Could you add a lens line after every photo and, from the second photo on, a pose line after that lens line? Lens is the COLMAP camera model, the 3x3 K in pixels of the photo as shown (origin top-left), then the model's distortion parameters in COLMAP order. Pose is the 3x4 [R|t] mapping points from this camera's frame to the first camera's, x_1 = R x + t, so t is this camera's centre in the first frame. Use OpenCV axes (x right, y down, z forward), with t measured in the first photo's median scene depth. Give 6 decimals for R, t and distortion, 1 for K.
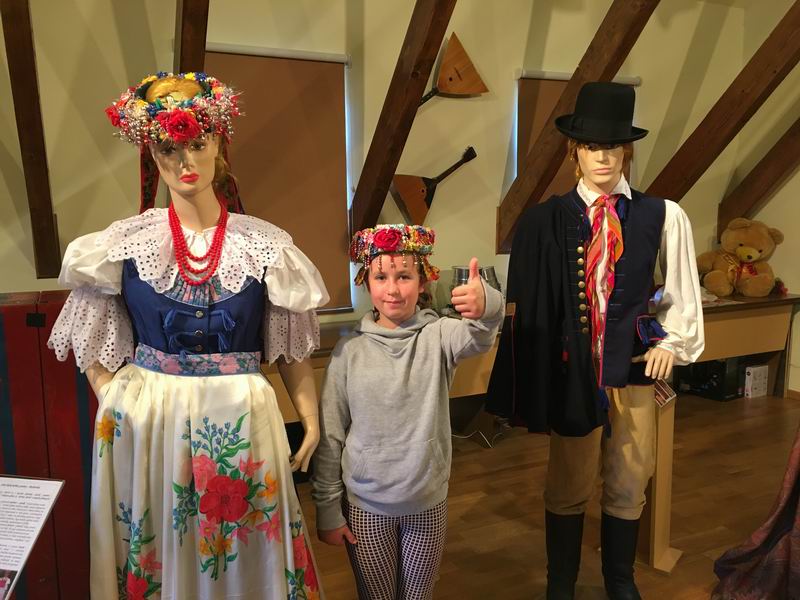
lens RADIAL K [[674.8, 0, 399.1], [0, 674.8, 300.3], [0, 0, 1]] dist [0.046540, 0.001229]
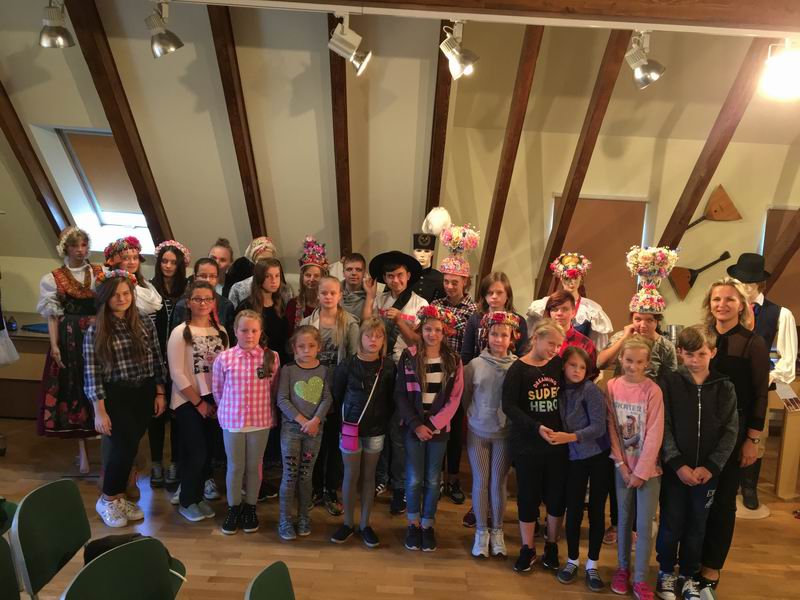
lens RADIAL K [[674.8, 0, 398.7], [0, 674.8, 299.0], [0, 0, 1]] dist [0.046540, 0.001229]
pose [[0.896548, 0.111382, -0.428714, 0.253989], [-0.131729, 0.991123, -0.017979, 0.030442], [0.422906, 0.072593, 0.903261, -1.683602]]
